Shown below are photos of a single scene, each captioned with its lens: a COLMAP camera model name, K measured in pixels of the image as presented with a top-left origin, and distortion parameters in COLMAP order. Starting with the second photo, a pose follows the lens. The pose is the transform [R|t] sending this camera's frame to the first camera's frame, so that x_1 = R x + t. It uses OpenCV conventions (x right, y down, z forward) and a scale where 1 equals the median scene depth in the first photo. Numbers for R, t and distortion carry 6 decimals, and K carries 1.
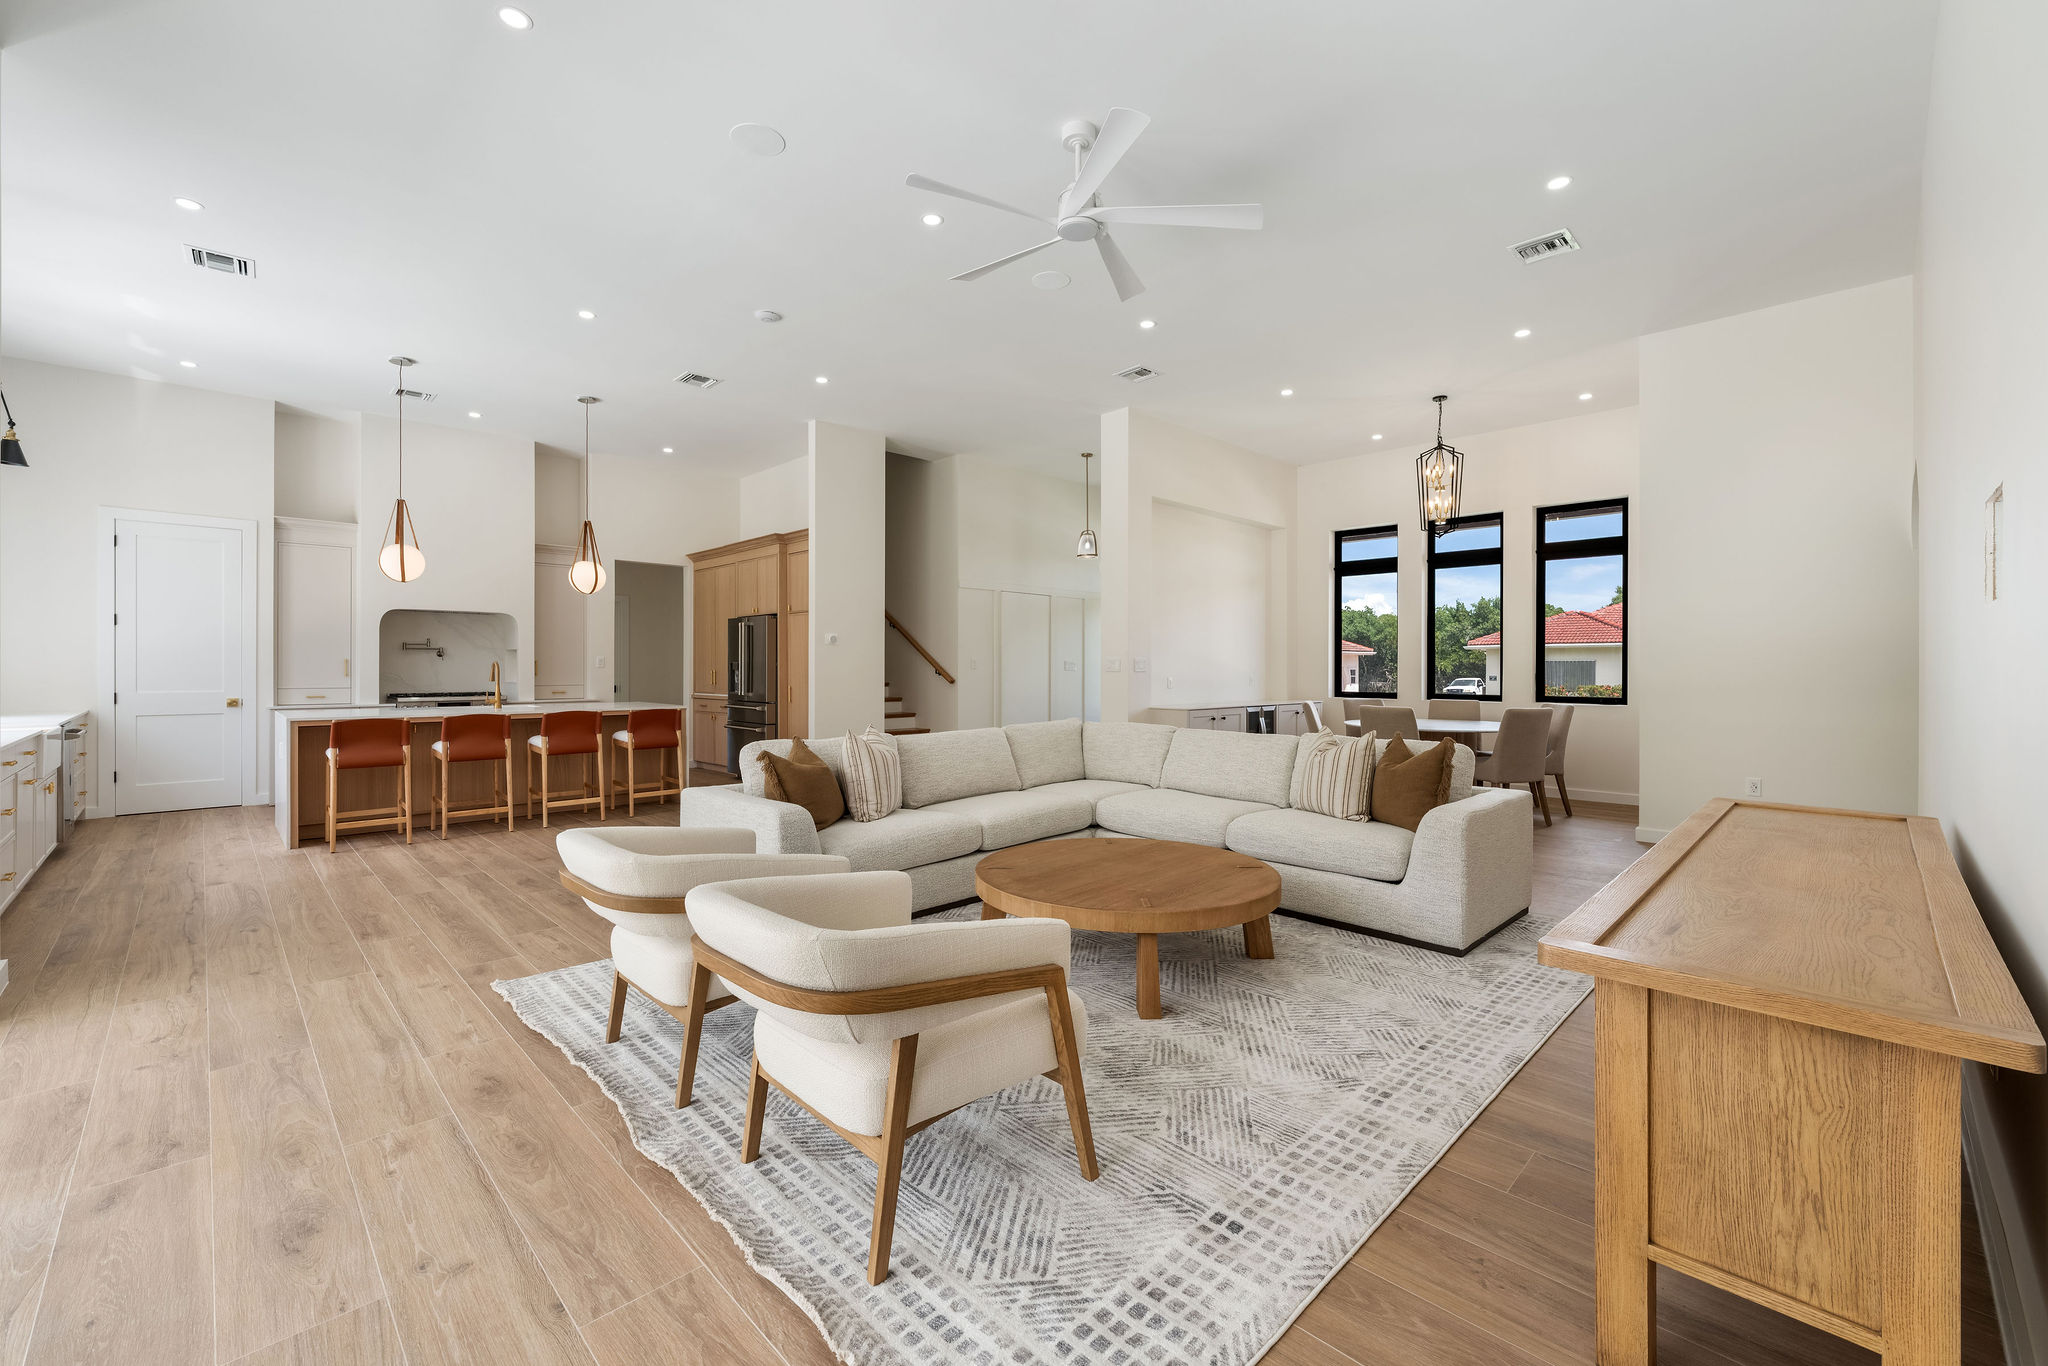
lens RADIAL K [[842.4, 0, 1018.6], [0, 842.4, 676.5], [0, 0, 1]] dist [0.000107, -0.001023]
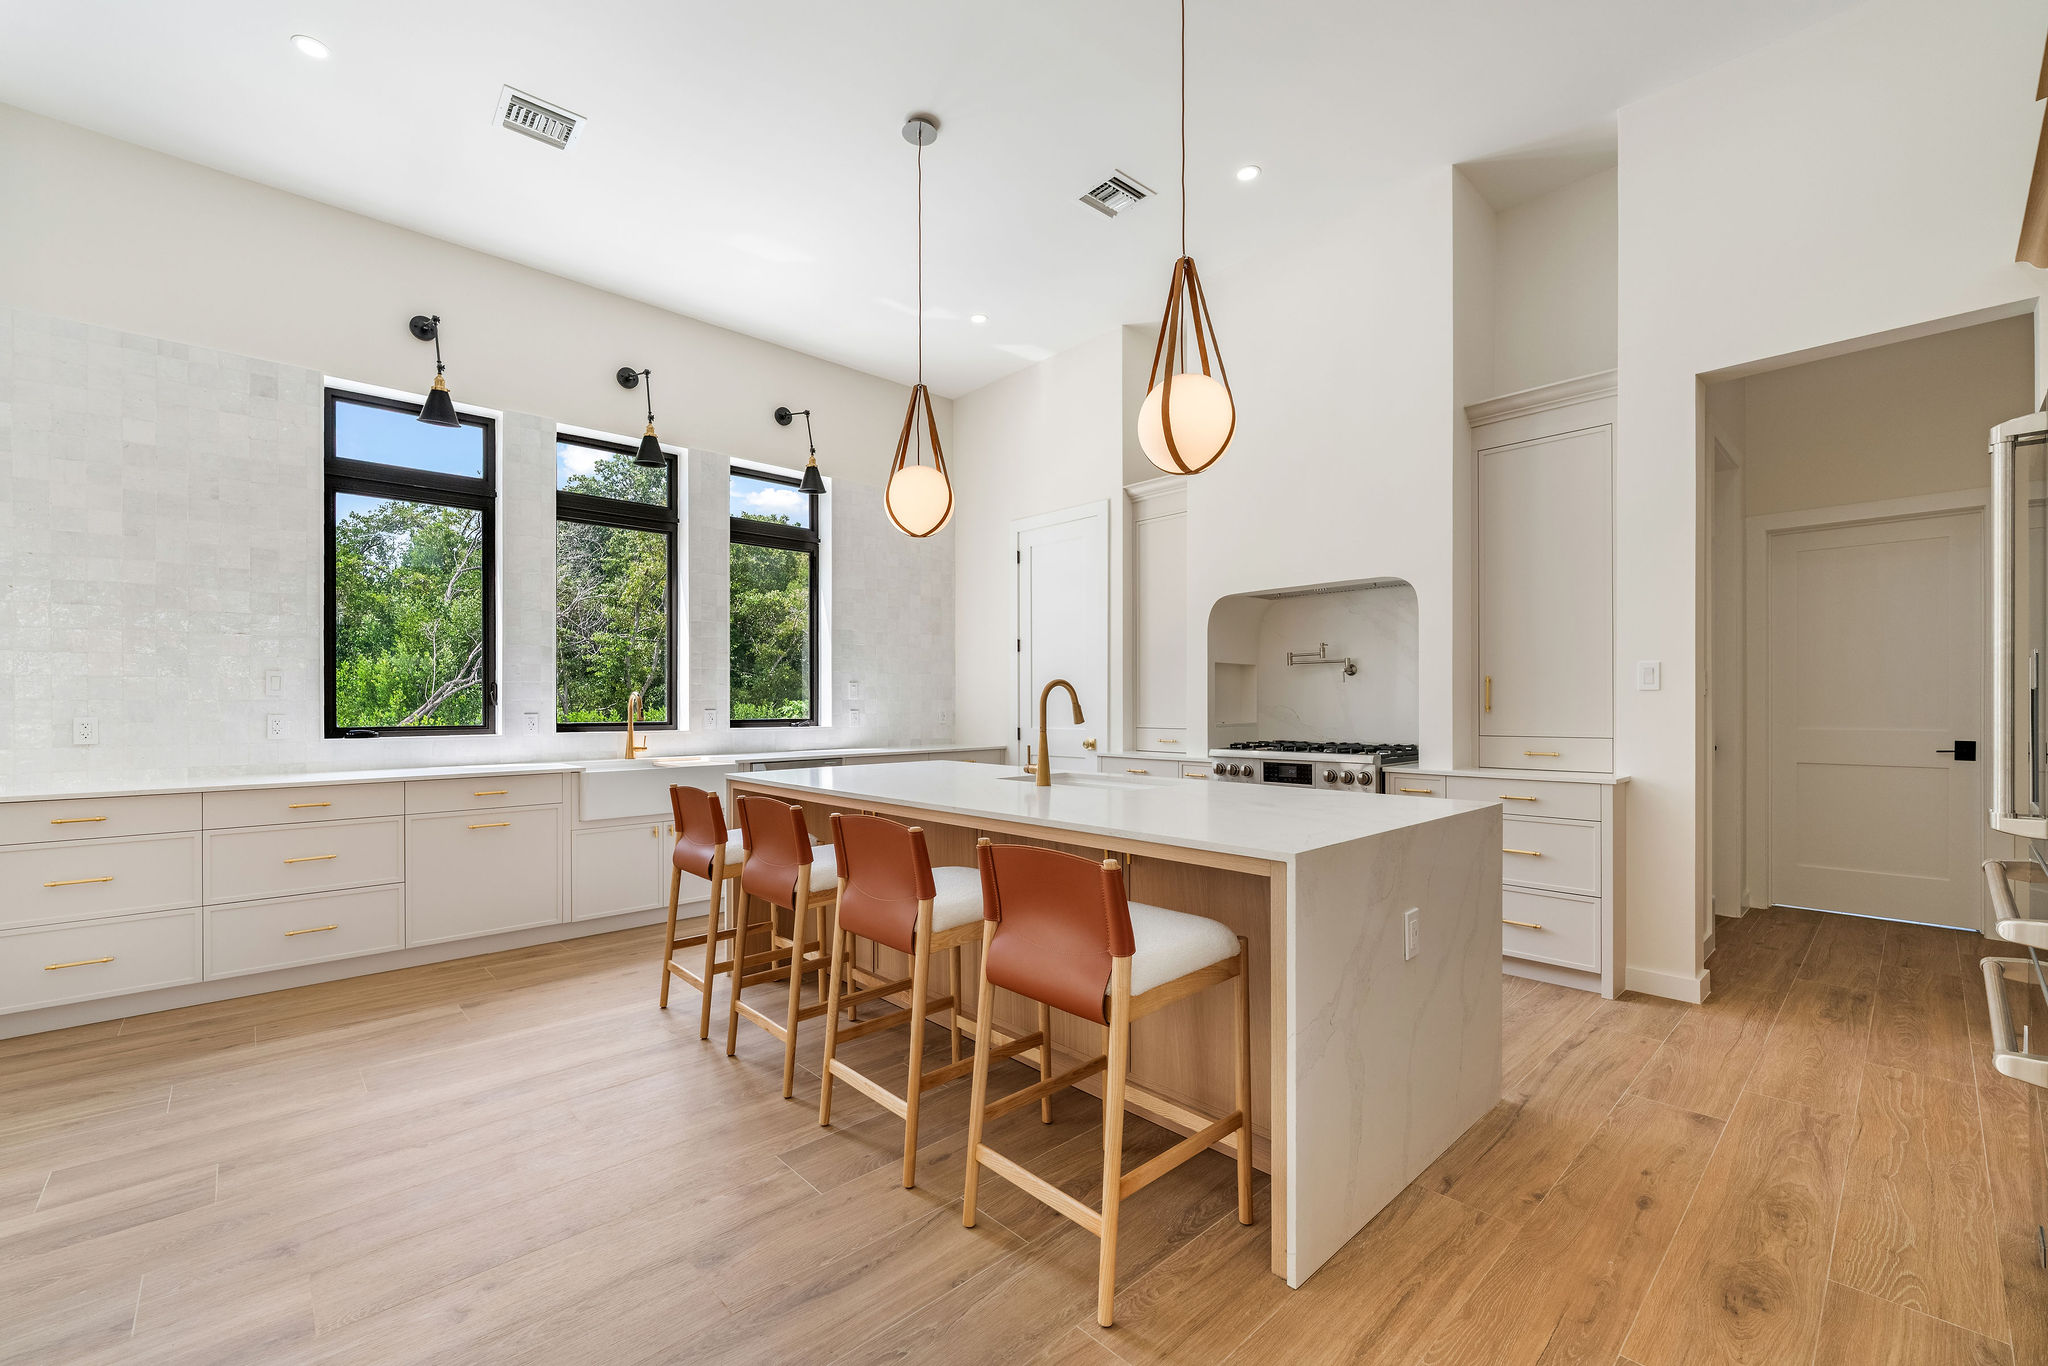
lens RADIAL K [[842.4, 0, 1028.7], [0, 842.4, 701.8], [0, 0, 1]] dist [0.000107, -0.001023]
pose [[-0.020626, -0.003670, -0.999781, -0.164480], [-0.004088, 0.999985, -0.003586, -0.004343], [0.999779, 0.004013, -0.020641, 0.926270]]
